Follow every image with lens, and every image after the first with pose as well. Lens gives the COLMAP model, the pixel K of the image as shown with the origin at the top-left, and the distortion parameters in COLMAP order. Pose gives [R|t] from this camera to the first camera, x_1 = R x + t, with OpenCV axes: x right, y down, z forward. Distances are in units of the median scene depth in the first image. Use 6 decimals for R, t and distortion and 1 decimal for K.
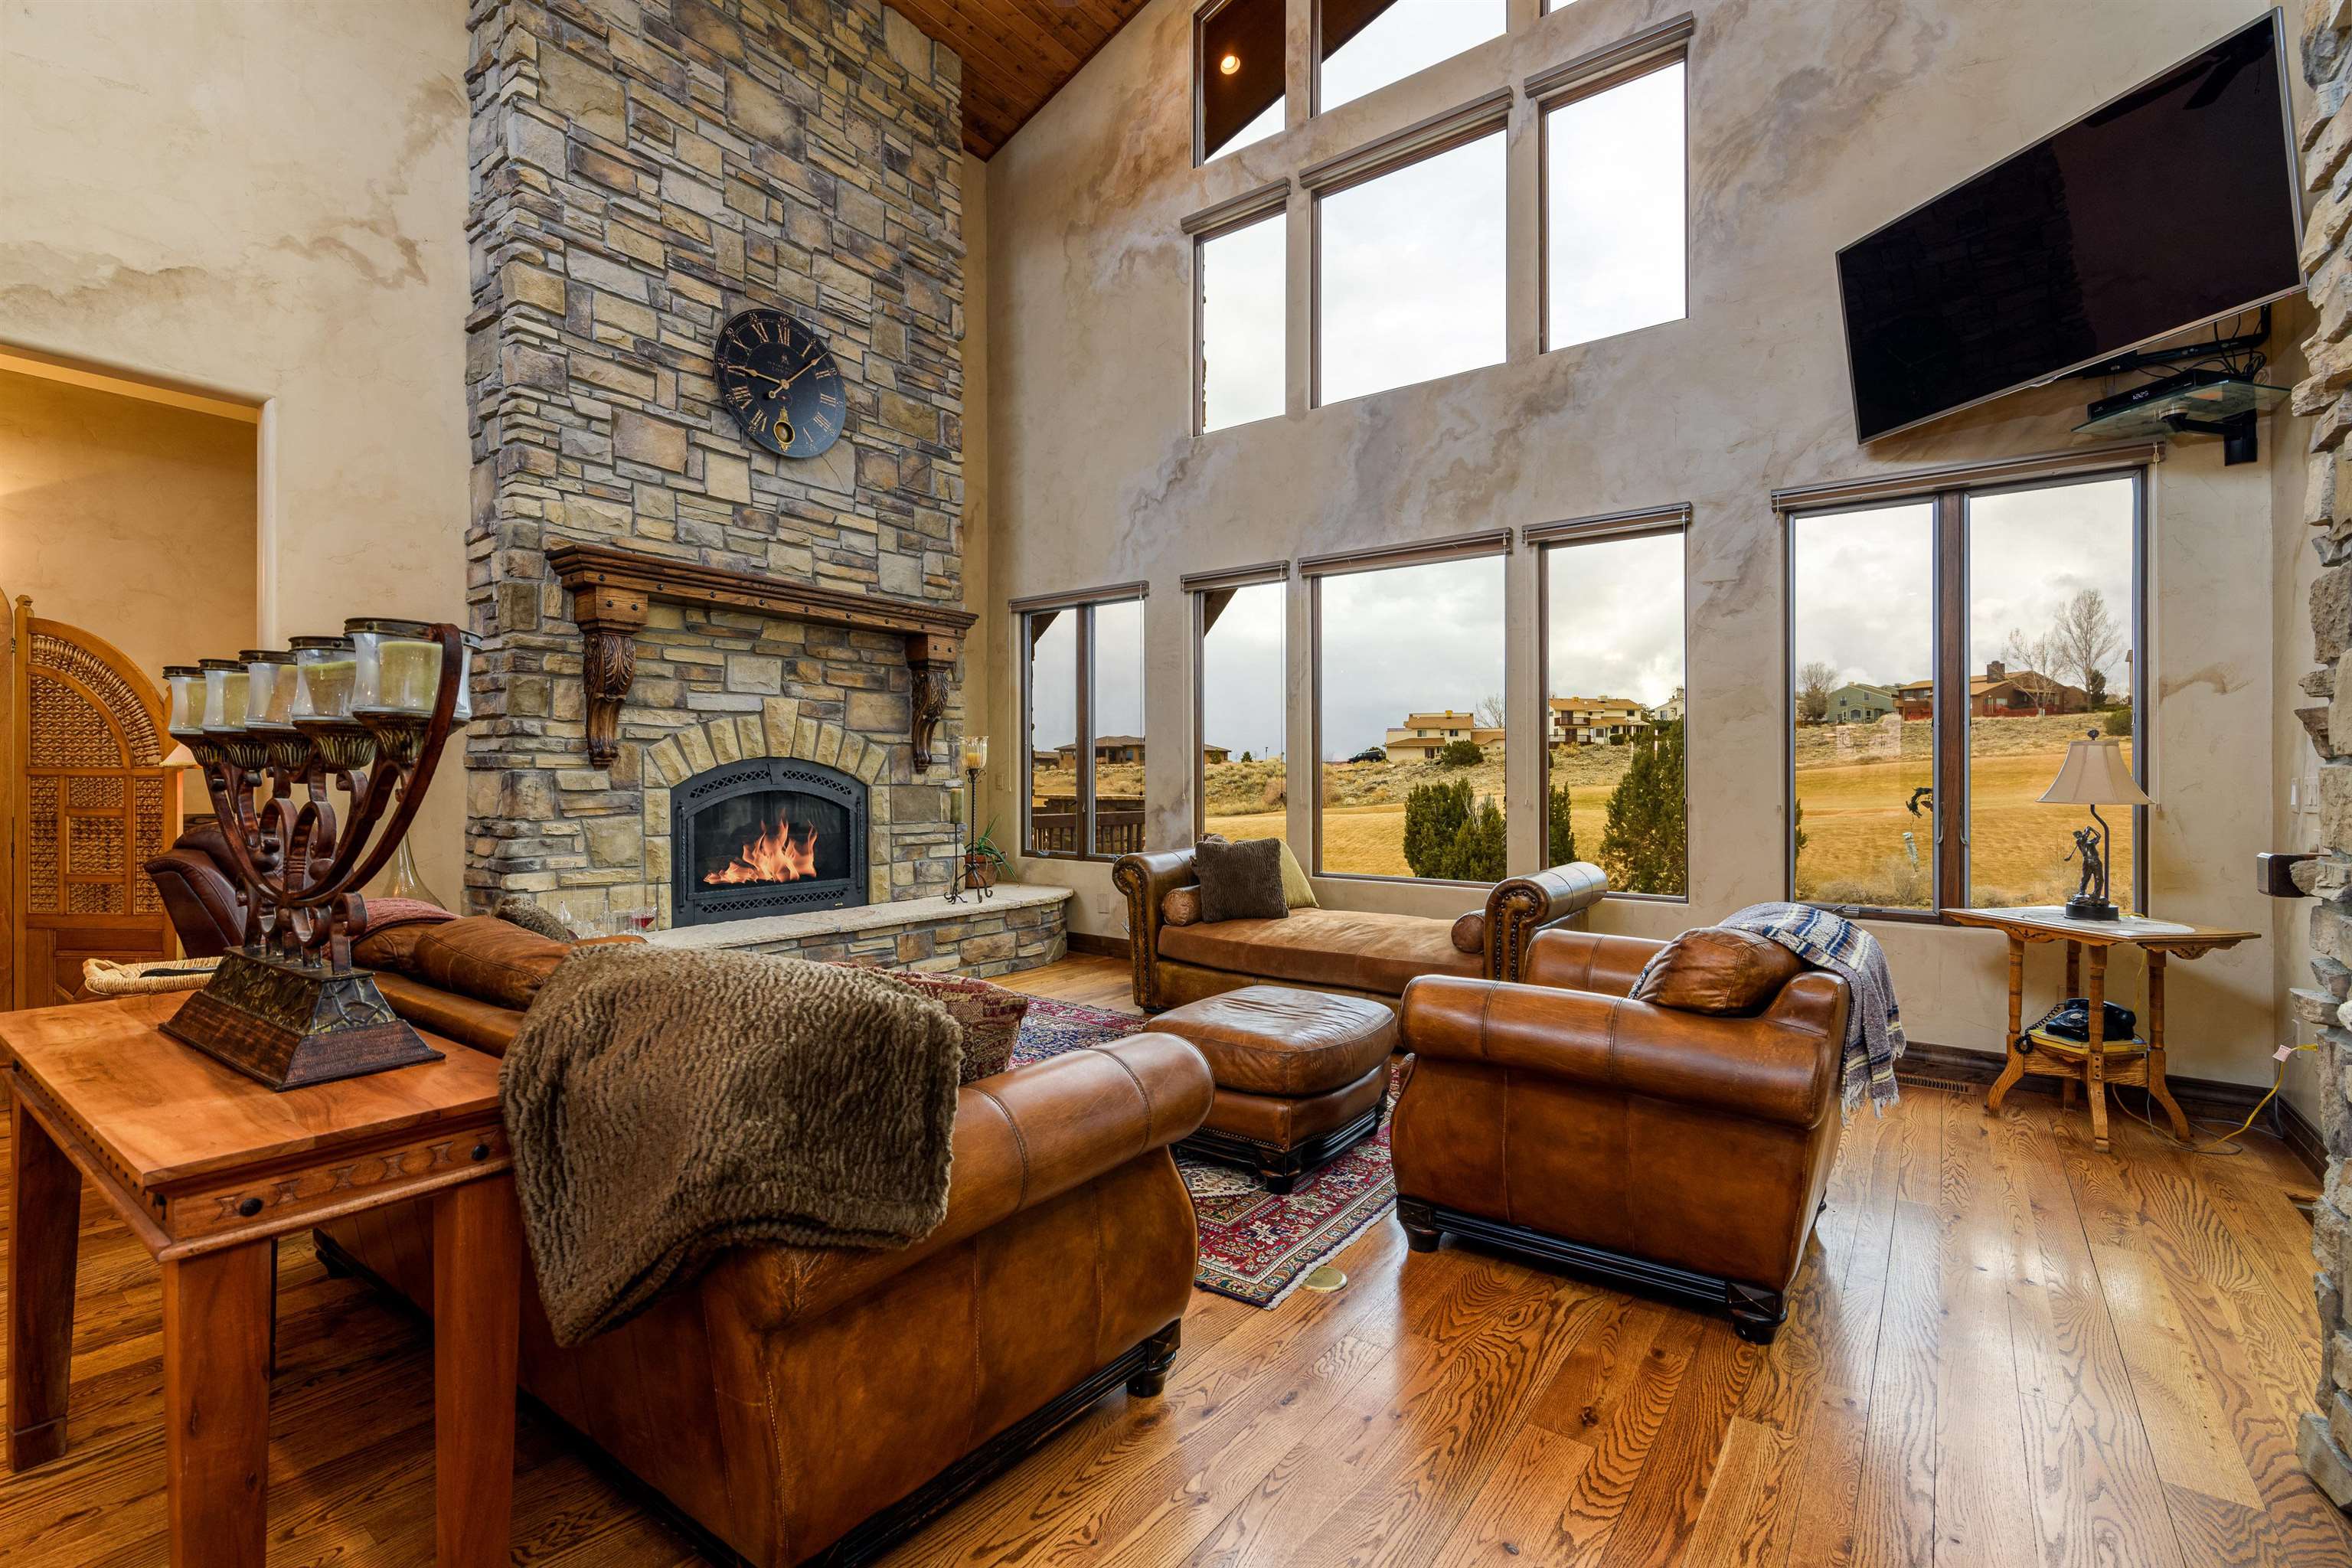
lens RADIAL K [[1020.5, 0, 1197.2], [0, 1020.5, 780.6], [0, 0, 1]] dist [-0.001139, -0.000457]
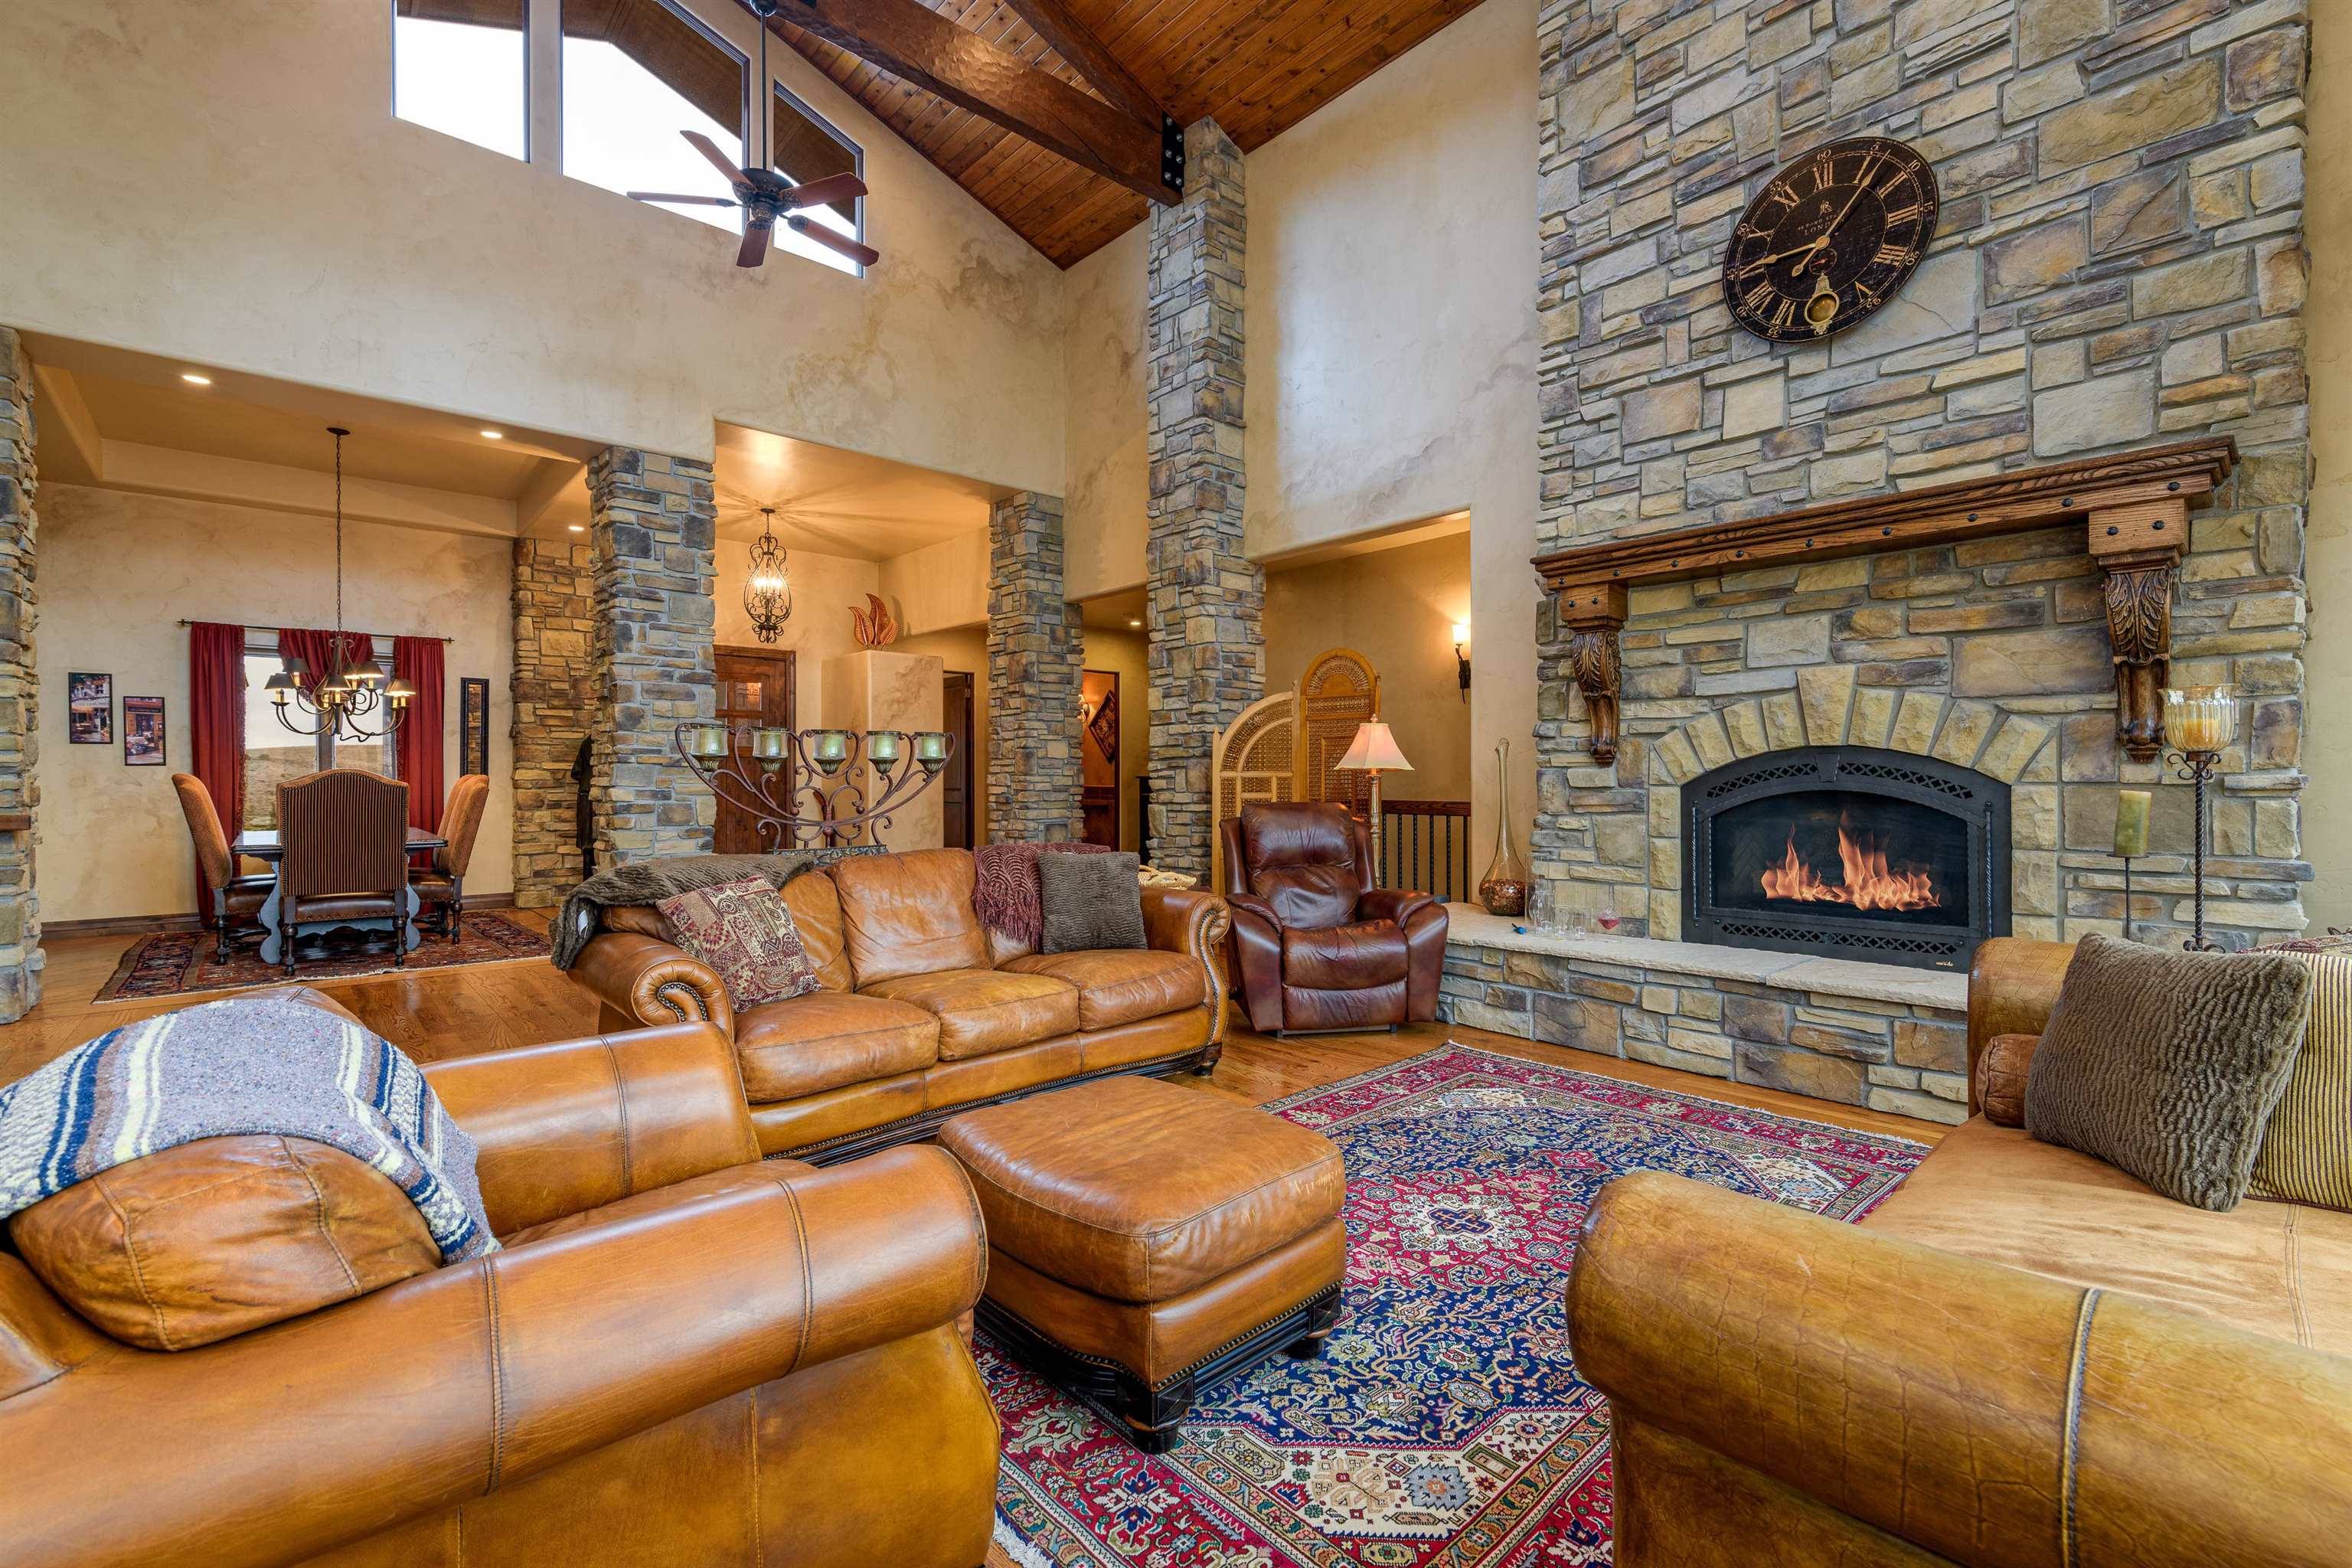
lens RADIAL K [[1020.5, 0, 1197.2], [0, 1020.5, 780.6], [0, 0, 1]] dist [-0.001139, -0.000457]
pose [[-0.206659, 0.005107, -0.978400, 0.434972], [0.006448, 0.999972, 0.003857, -0.003378], [0.978392, -0.005511, -0.206686, 0.737909]]
